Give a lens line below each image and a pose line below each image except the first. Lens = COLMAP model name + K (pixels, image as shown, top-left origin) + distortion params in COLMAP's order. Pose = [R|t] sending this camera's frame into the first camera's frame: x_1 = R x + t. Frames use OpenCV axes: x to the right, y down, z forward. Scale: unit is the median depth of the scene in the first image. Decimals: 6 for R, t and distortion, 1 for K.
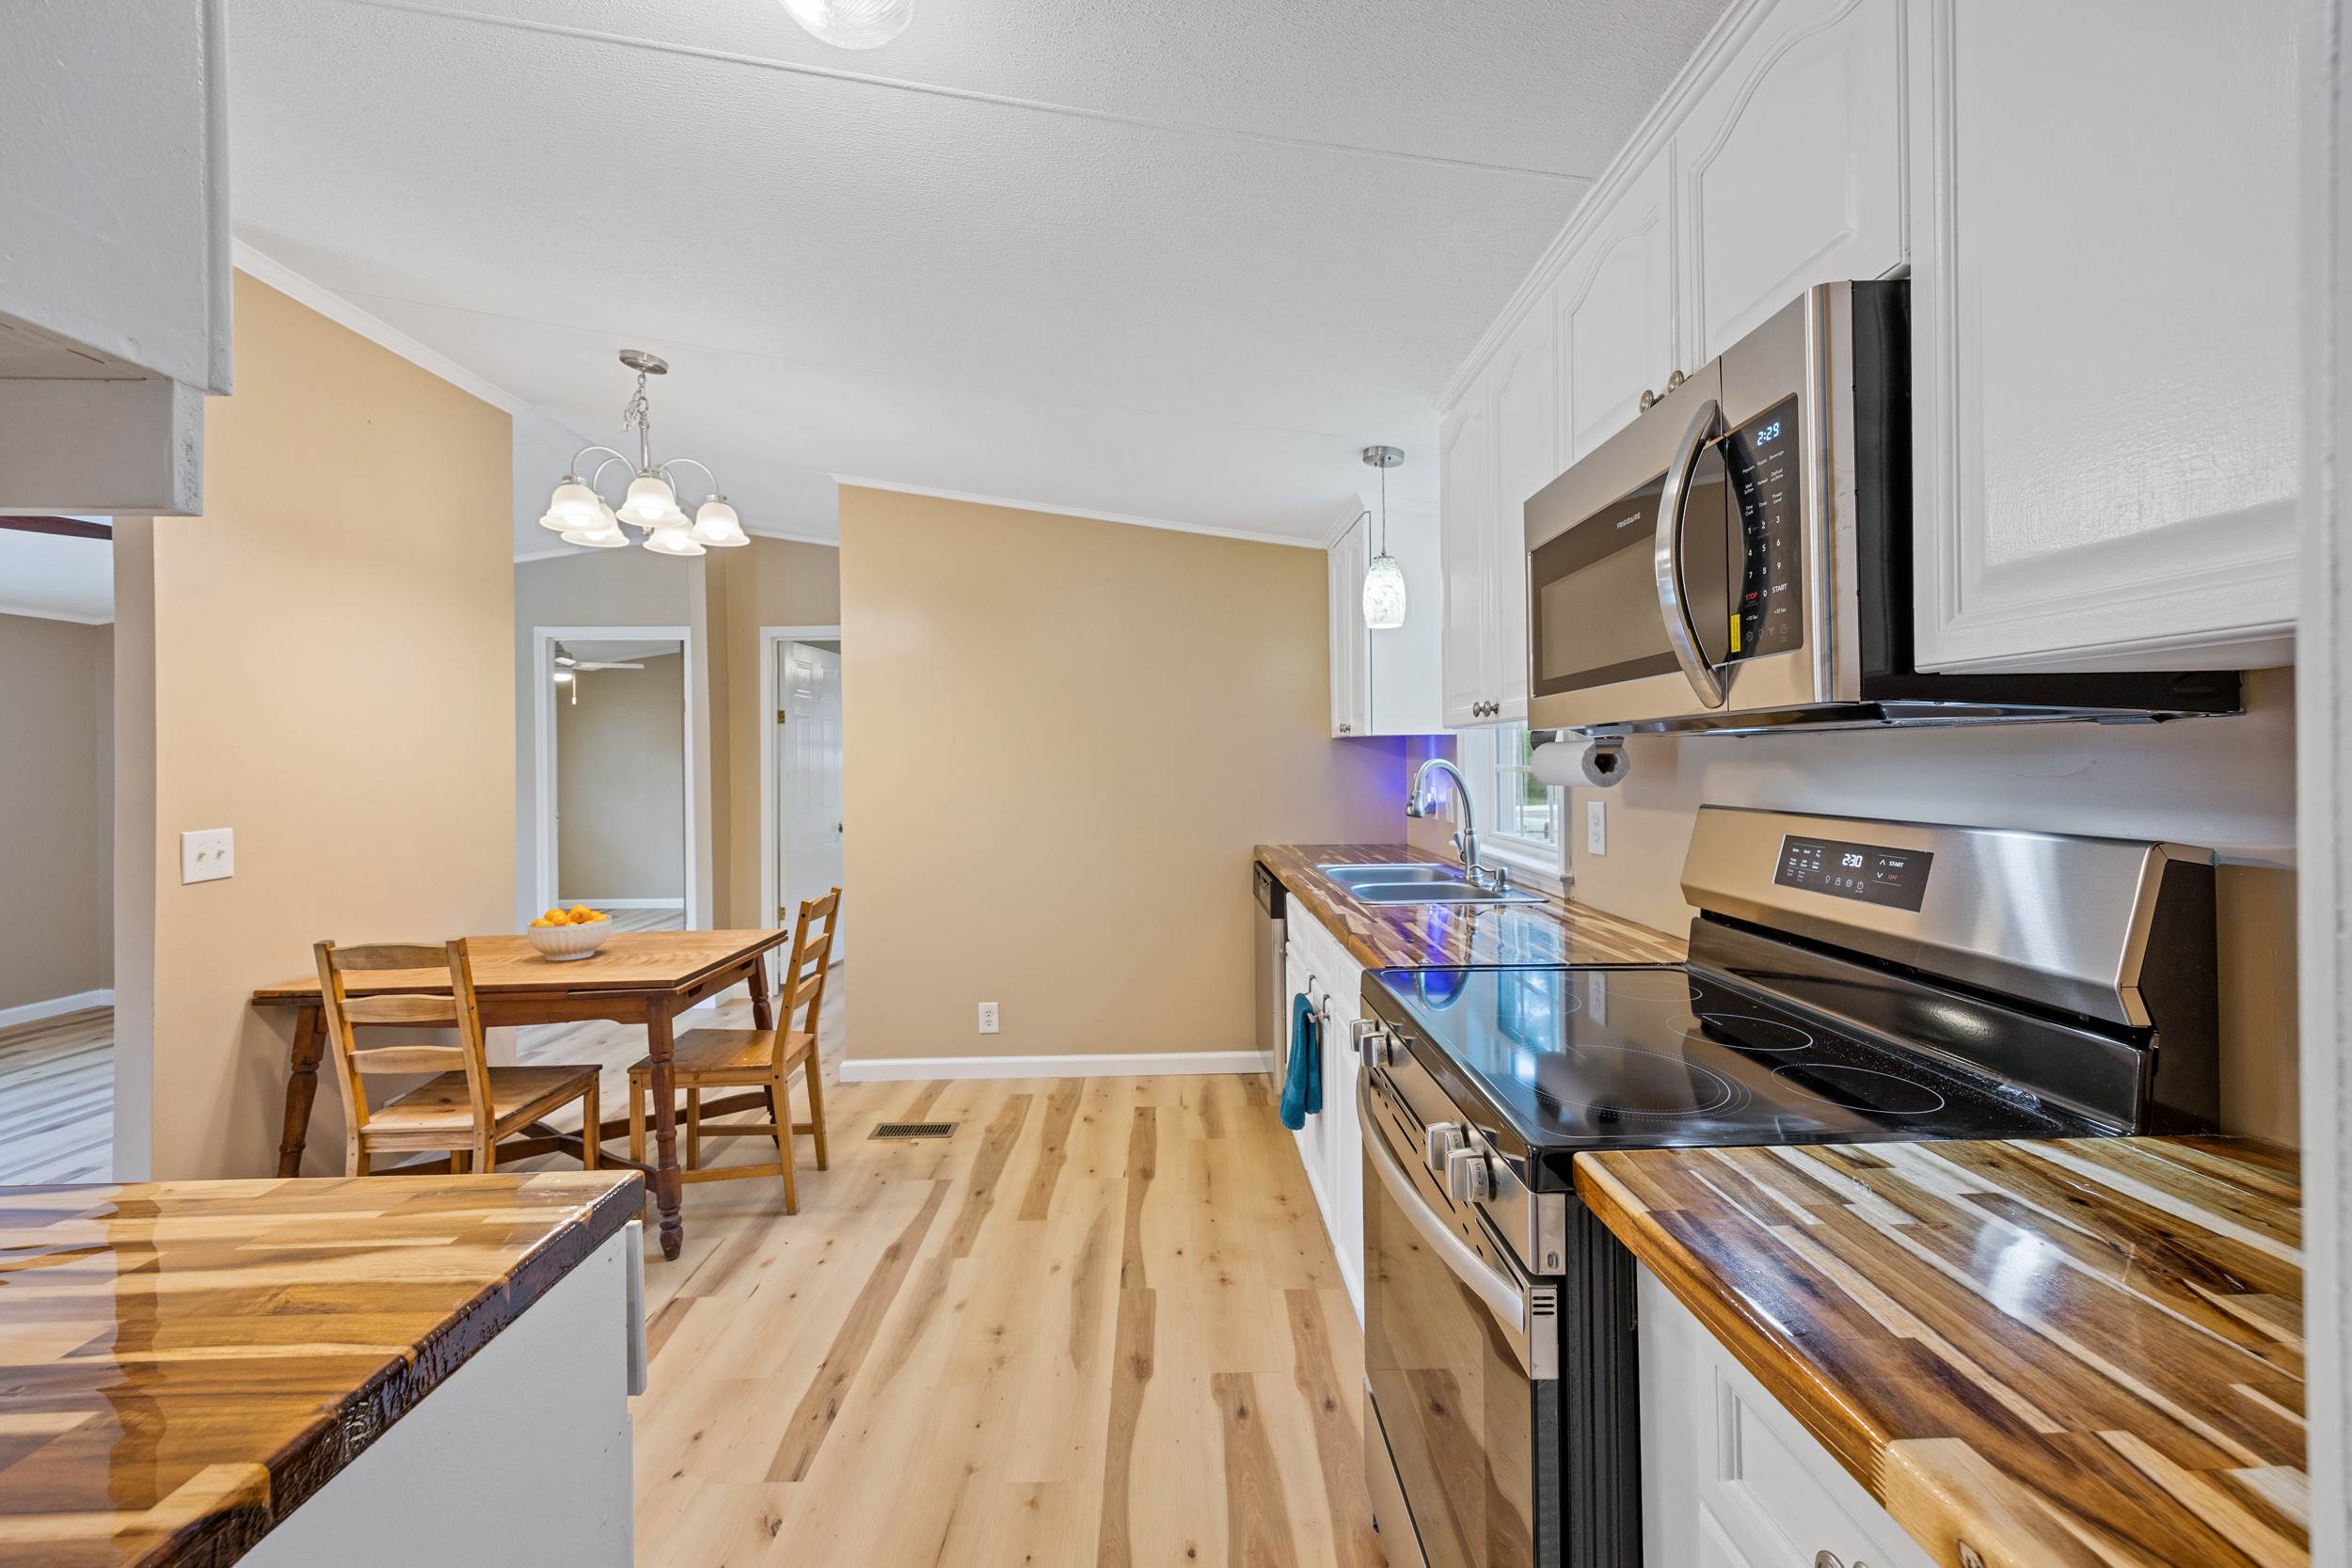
lens RADIAL K [[917.1, 0, 1163.2], [0, 917.1, 759.2], [0, 0, 1]] dist [-0.000611, 0.000464]
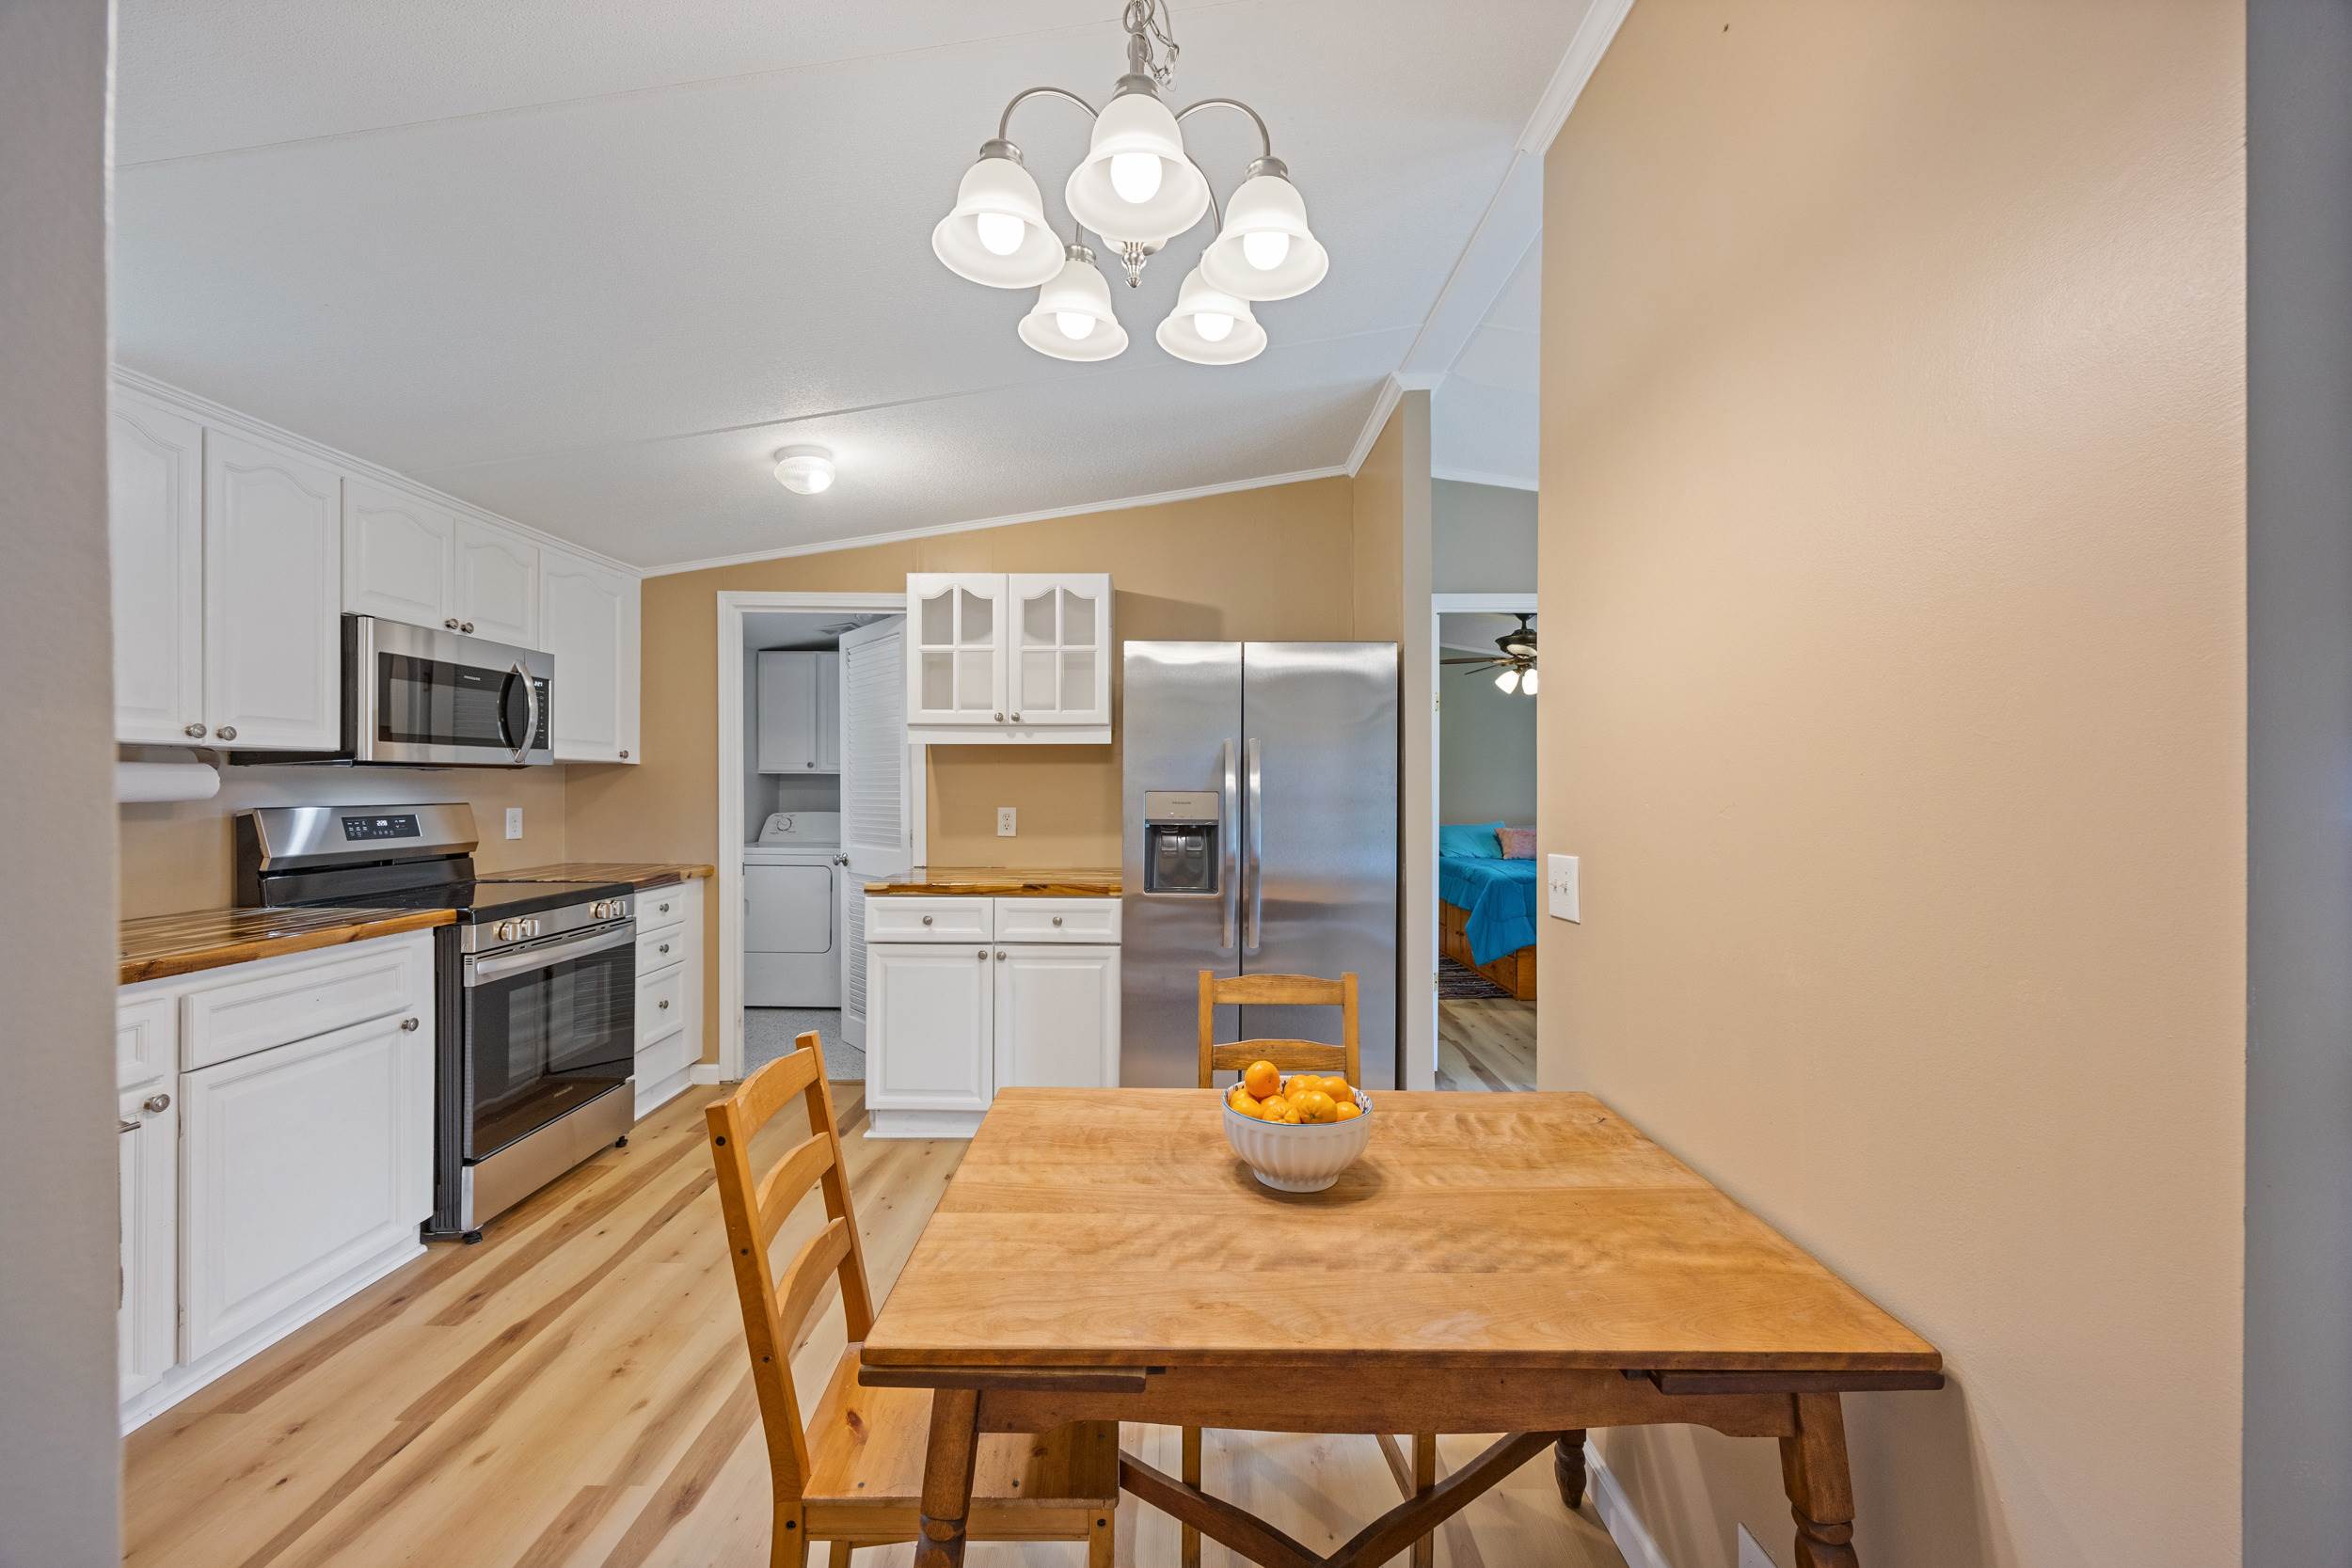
lens RADIAL K [[906.5, 0, 1183.1], [0, 906.5, 791.0], [0, 0, 1]] dist [-0.006000, 0.000260]
pose [[-0.999922, 0.011399, 0.005035, -1.033499], [0.011417, 0.999929, 0.003513, 0.033309], [-0.004994, 0.003570, -0.999981, 2.567621]]
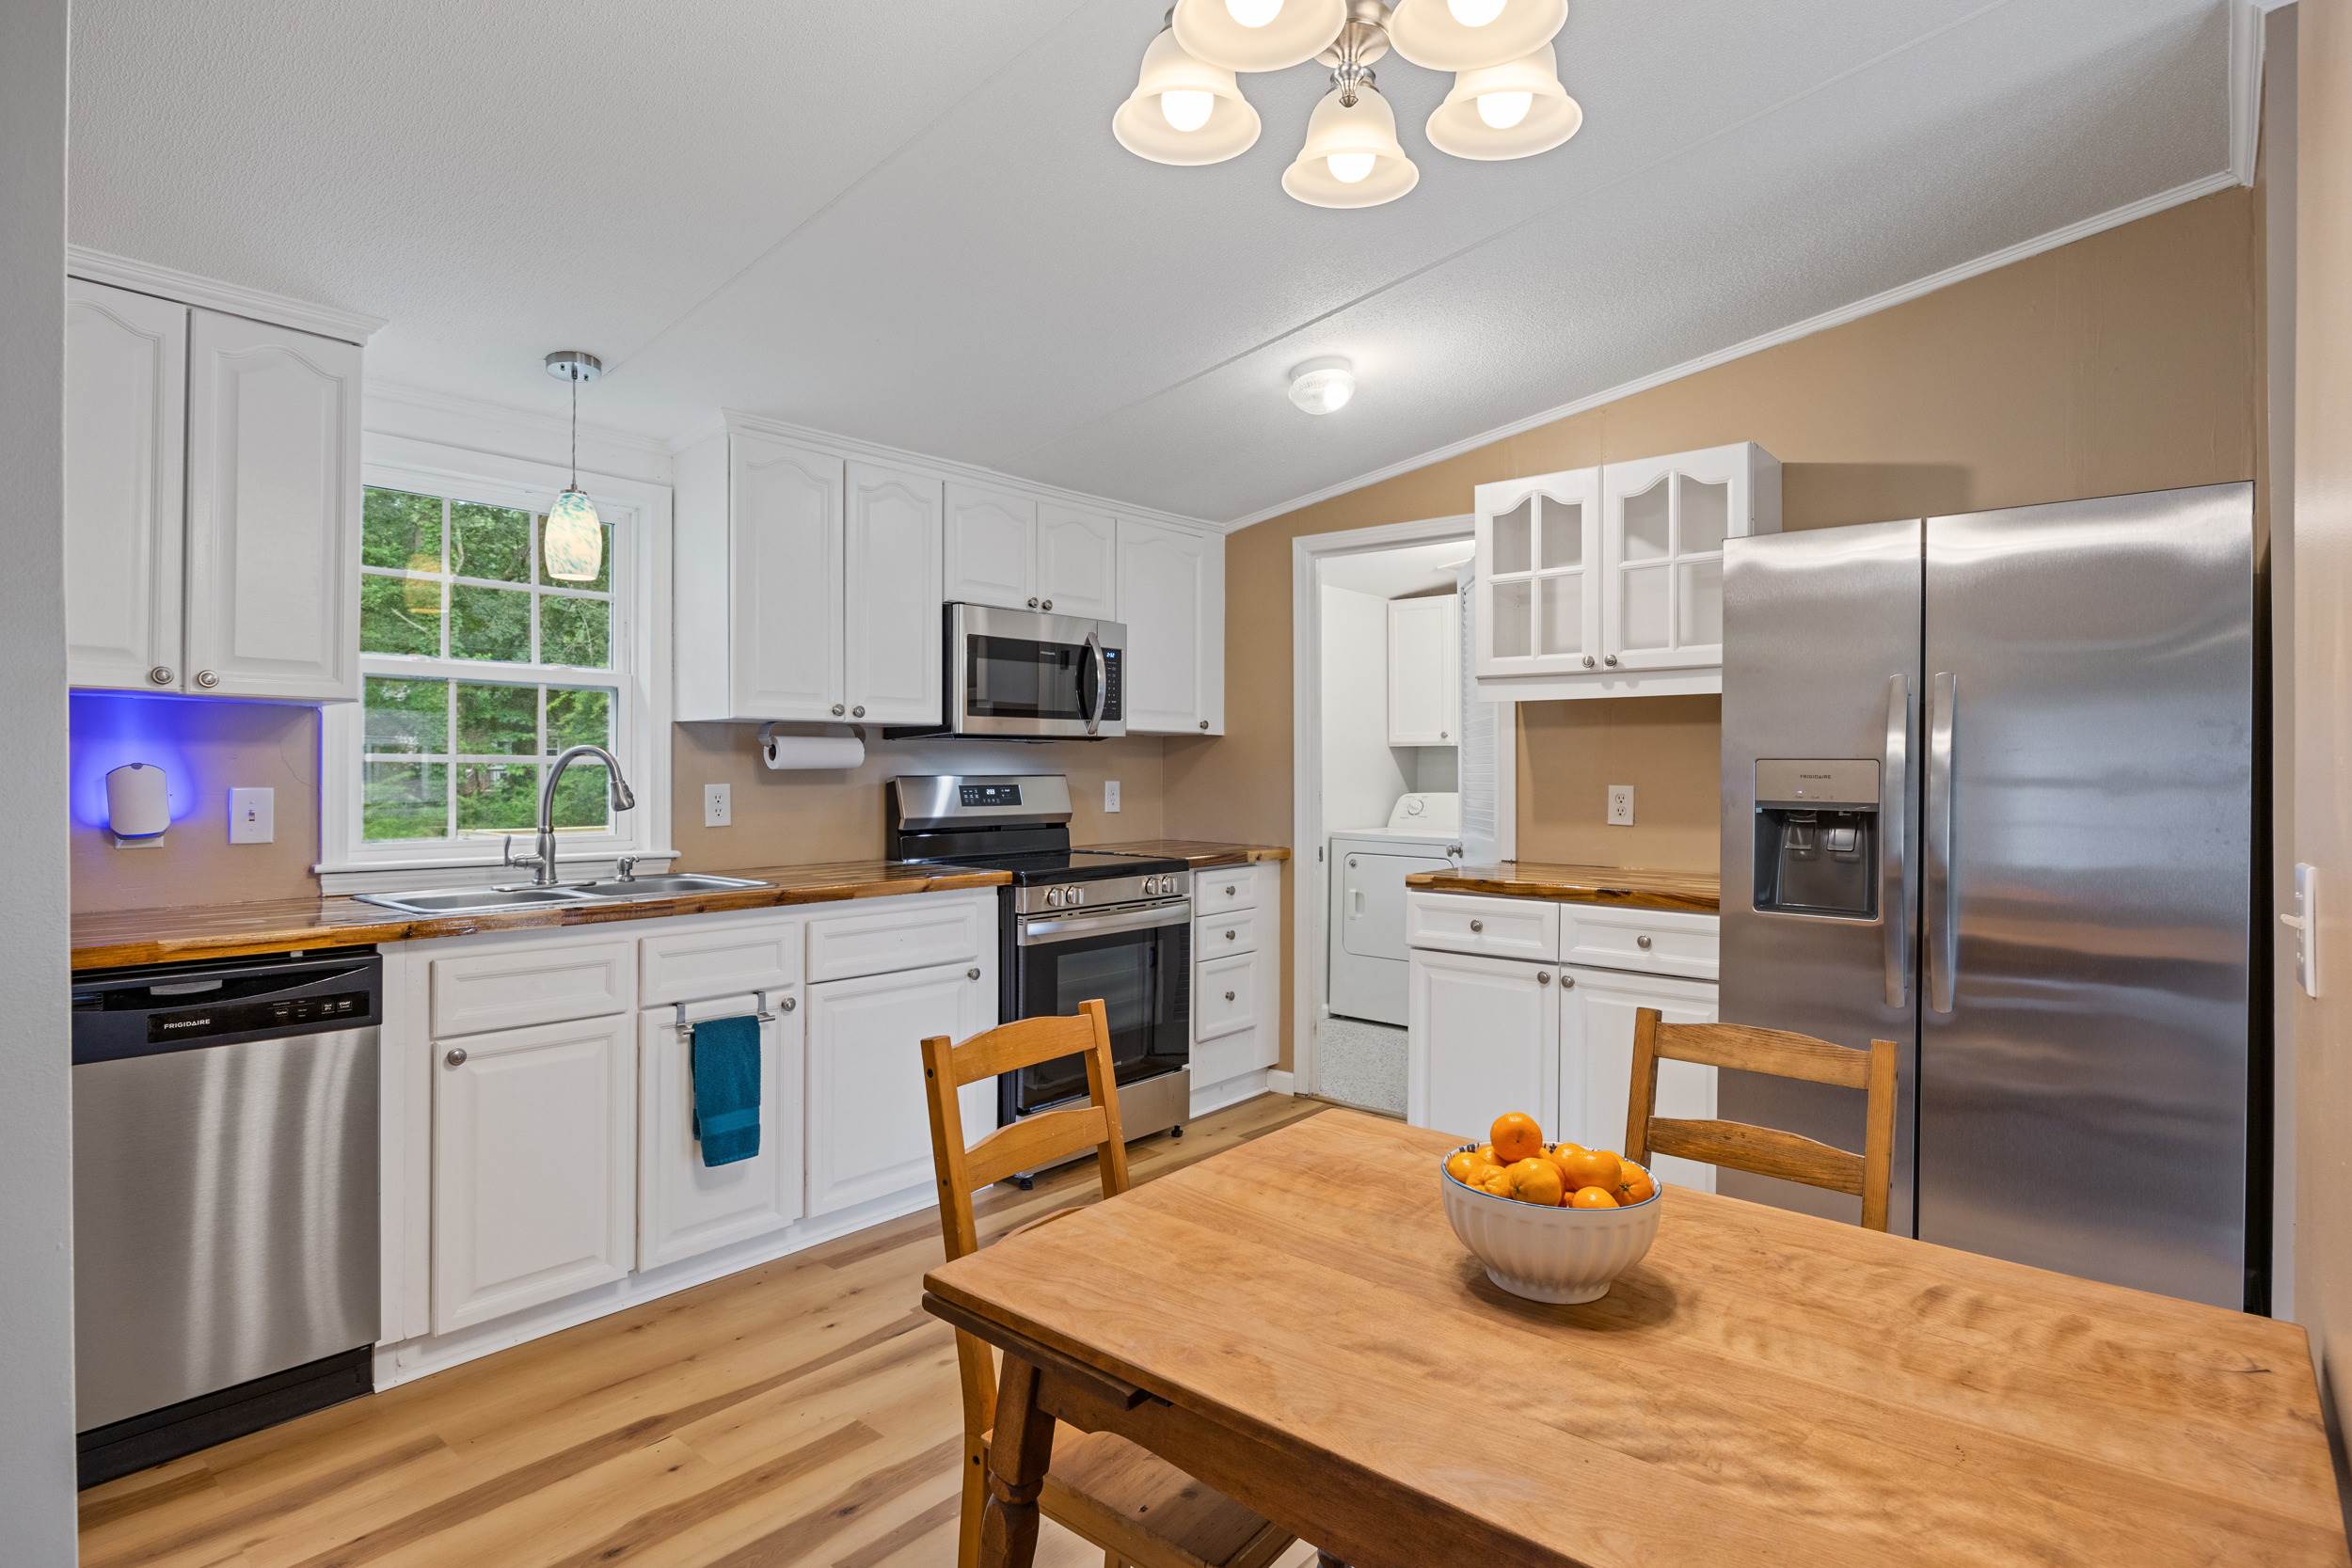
lens RADIAL K [[1206.1, 0, 1176.0], [0, 1206.1, 784.0], [0, 0, 1]] dist [-0.008534, -0.000400]
pose [[-0.754952, 0.003667, 0.655770, -1.446698], [0.008274, 0.999958, 0.003933, 0.061875], [-0.655728, 0.008395, -0.754951, 2.486494]]
